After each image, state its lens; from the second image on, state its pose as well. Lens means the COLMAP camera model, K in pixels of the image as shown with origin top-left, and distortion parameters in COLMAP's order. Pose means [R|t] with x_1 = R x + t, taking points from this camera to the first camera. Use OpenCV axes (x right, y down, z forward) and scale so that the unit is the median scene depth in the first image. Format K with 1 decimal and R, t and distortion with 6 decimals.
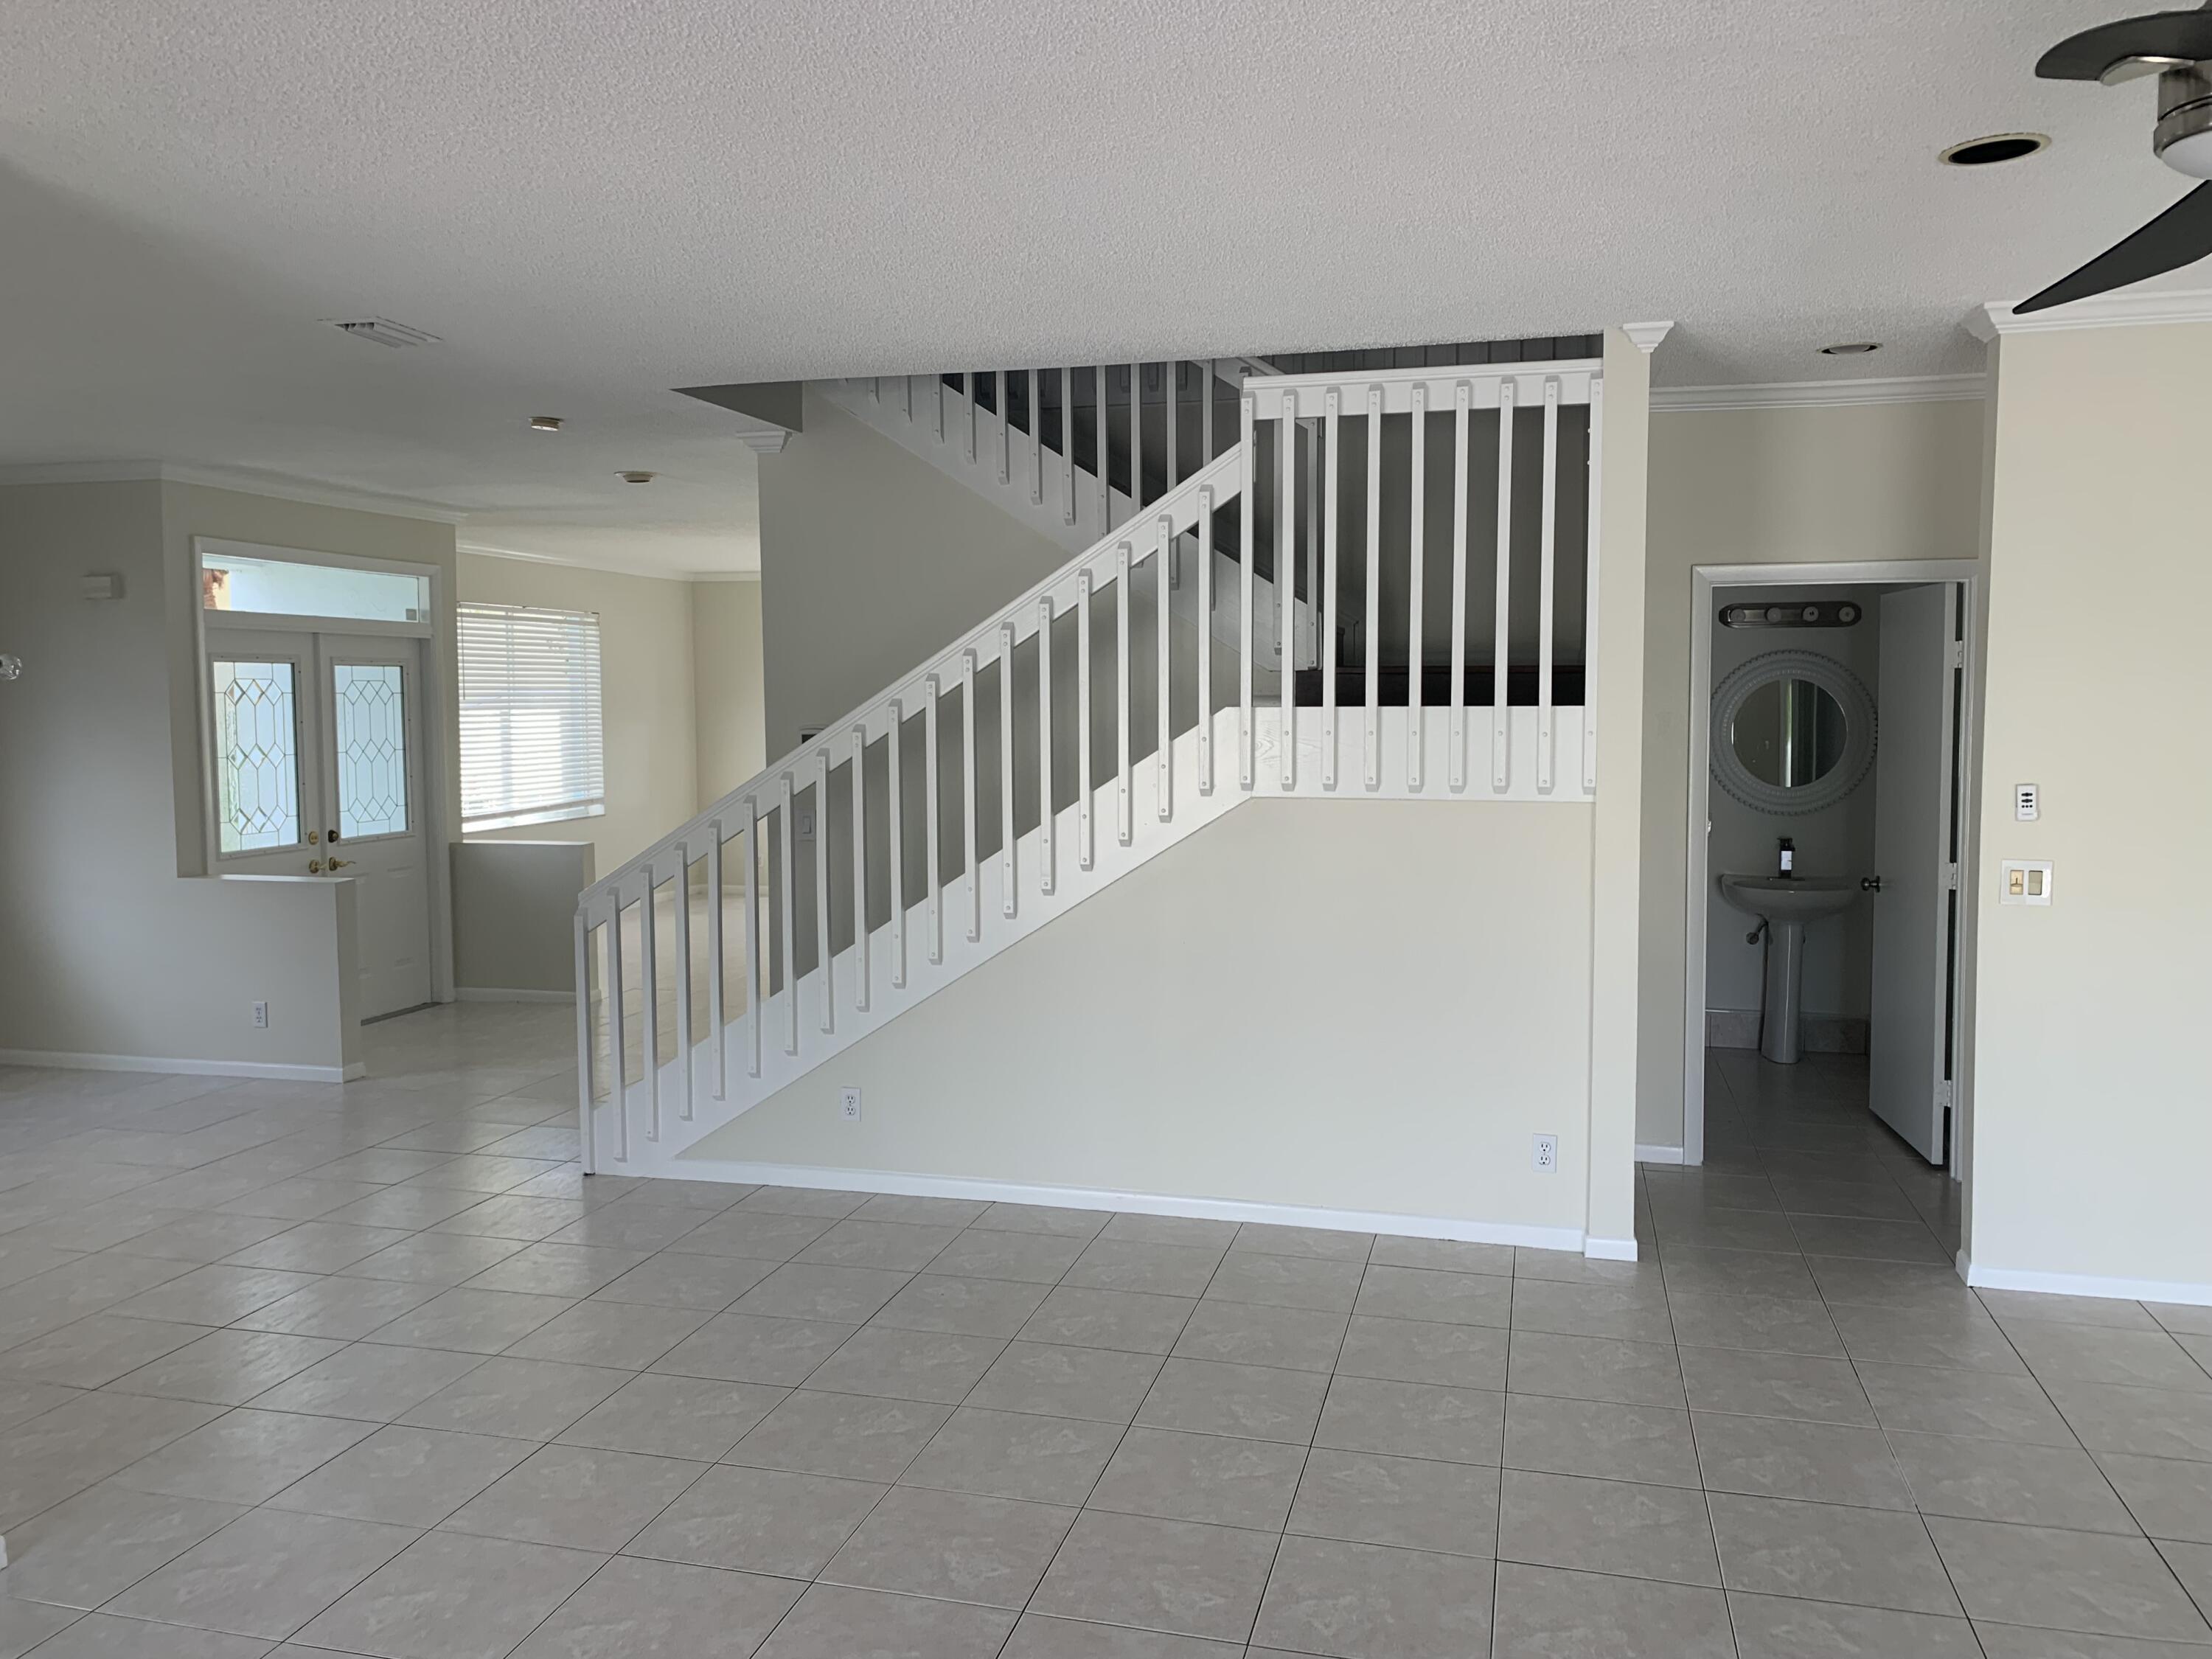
lens RADIAL K [[1694.0, 0, 1100.5], [0, 1694.0, 818.1], [0, 0, 1]] dist [-0.001804, -0.028950]
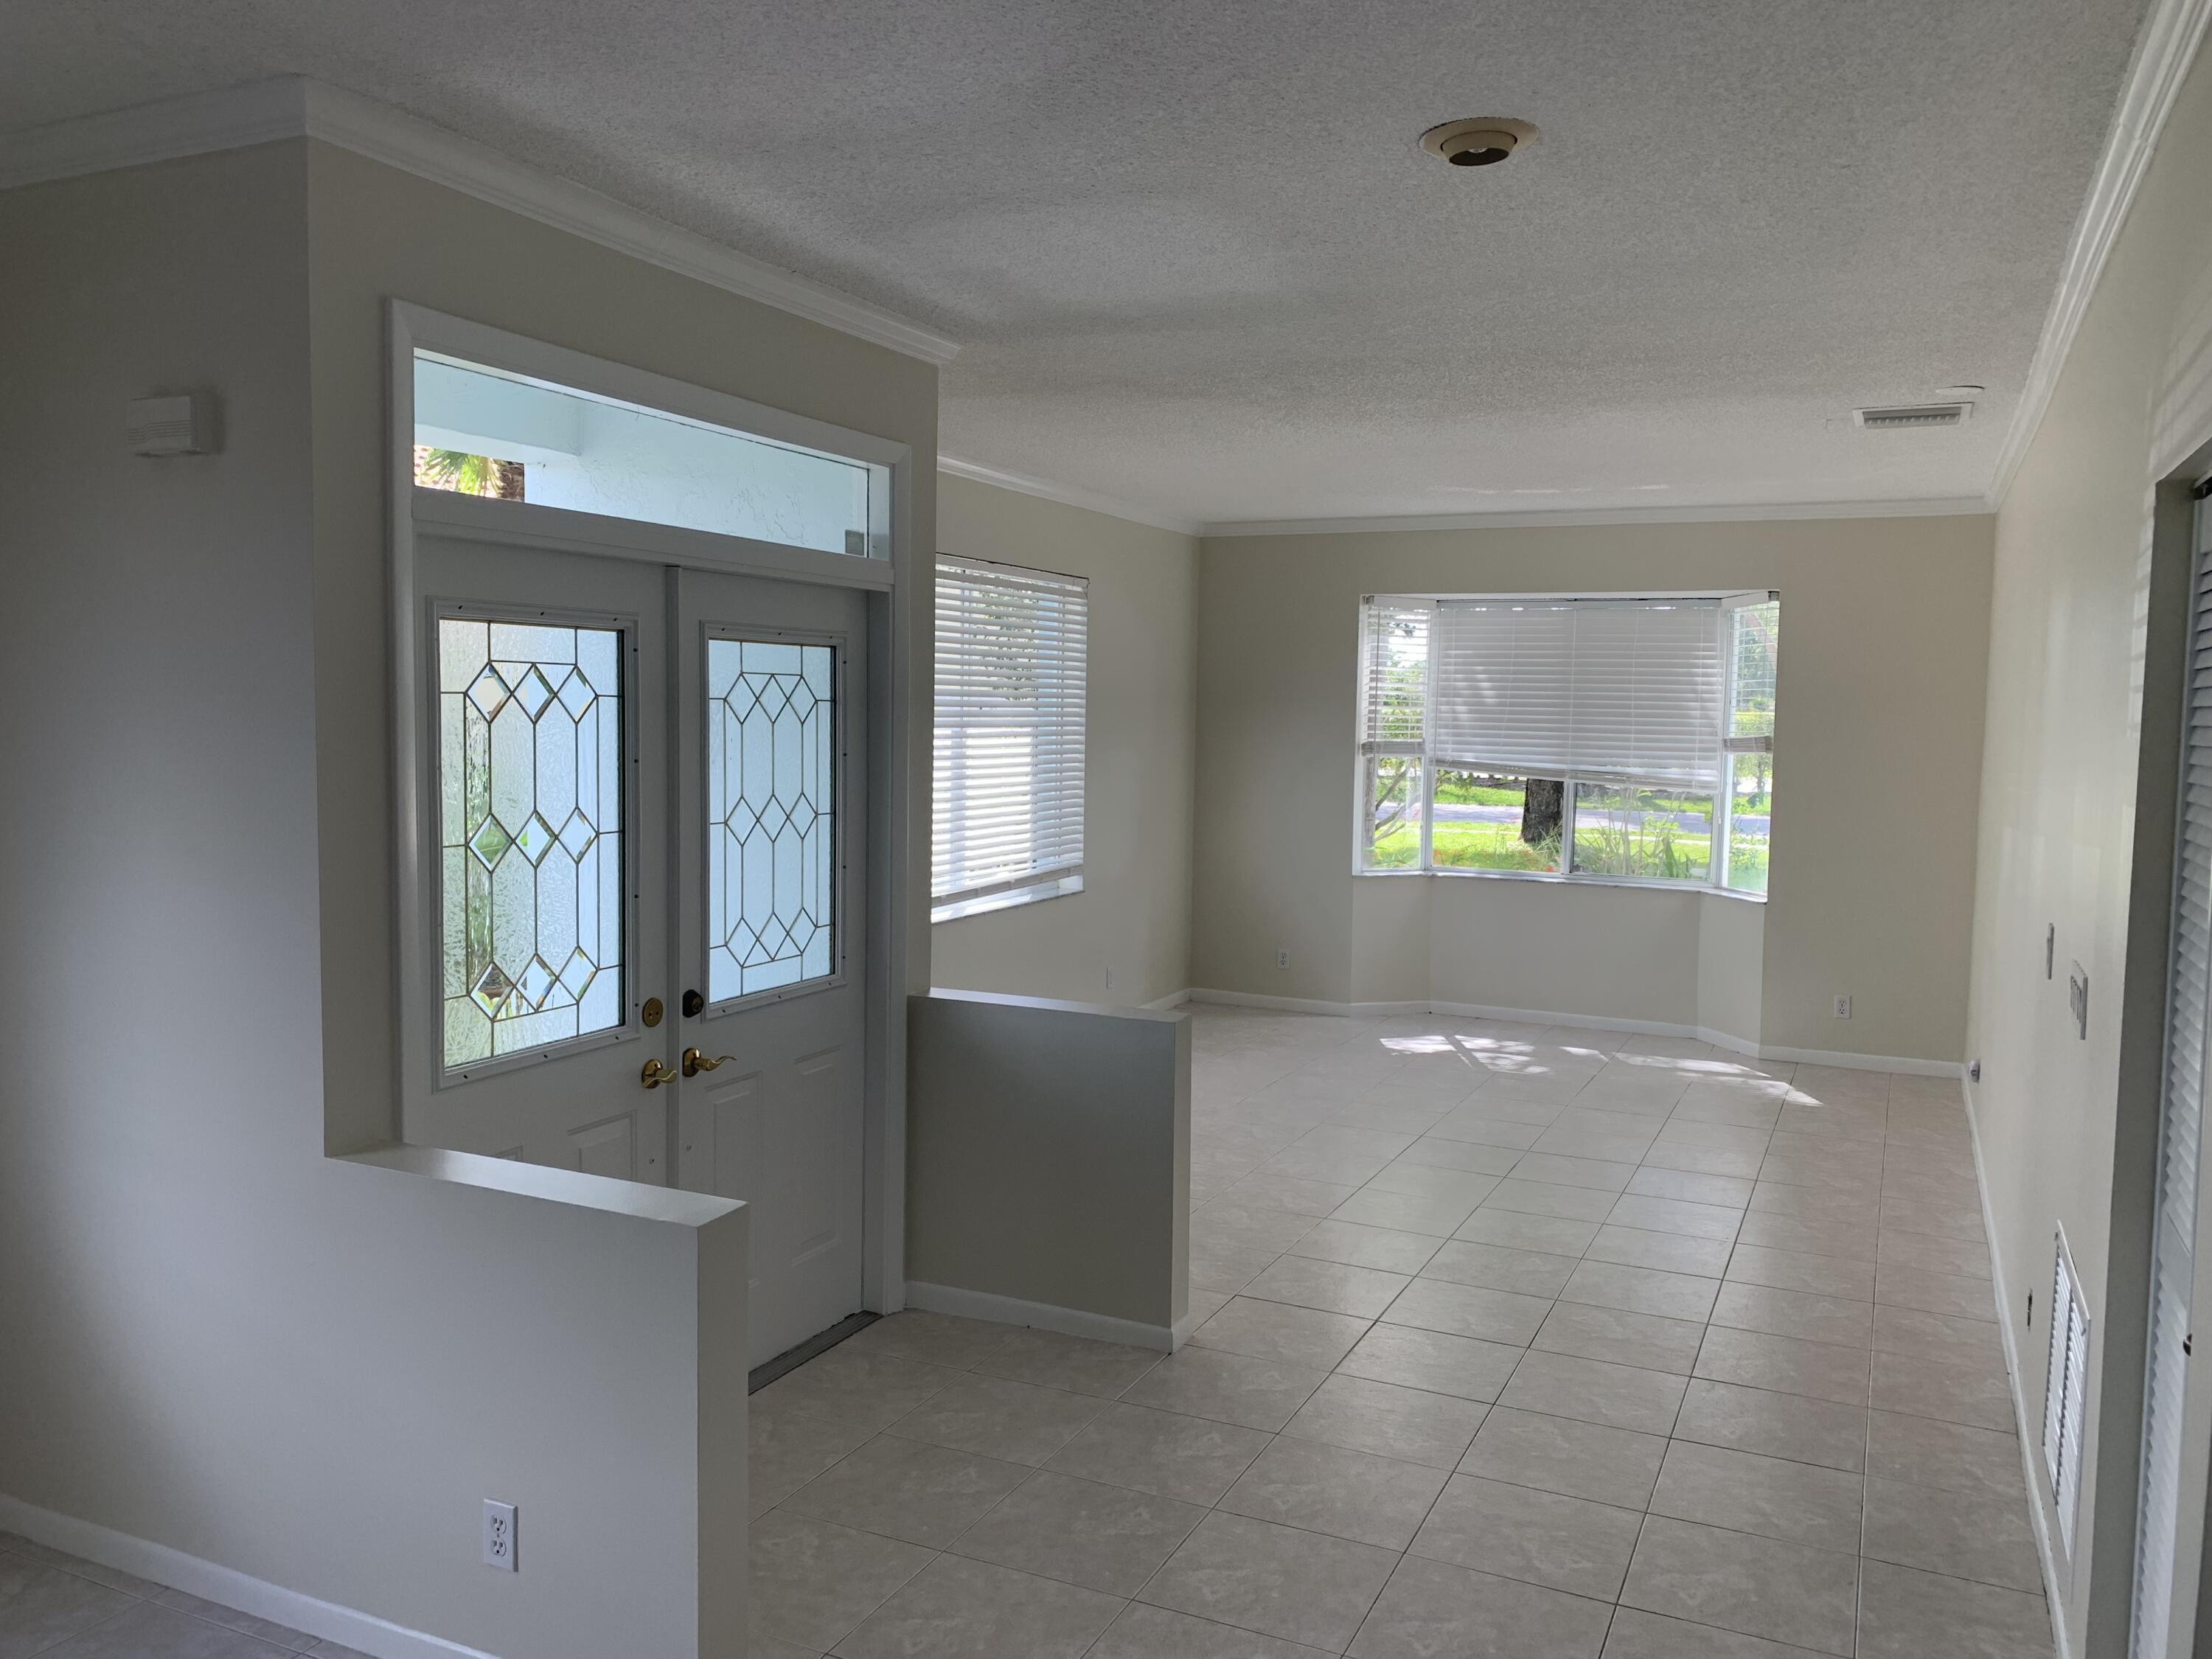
lens RADIAL K [[1694.0, 0, 1111.0], [0, 1694.0, 834.3], [0, 0, 1]] dist [-0.001804, -0.028950]
pose [[0.983380, 0.035178, -0.178118, -0.252278], [-0.034569, 0.999381, 0.006522, -0.042284], [0.178237, -0.000256, 0.983987, 0.546845]]
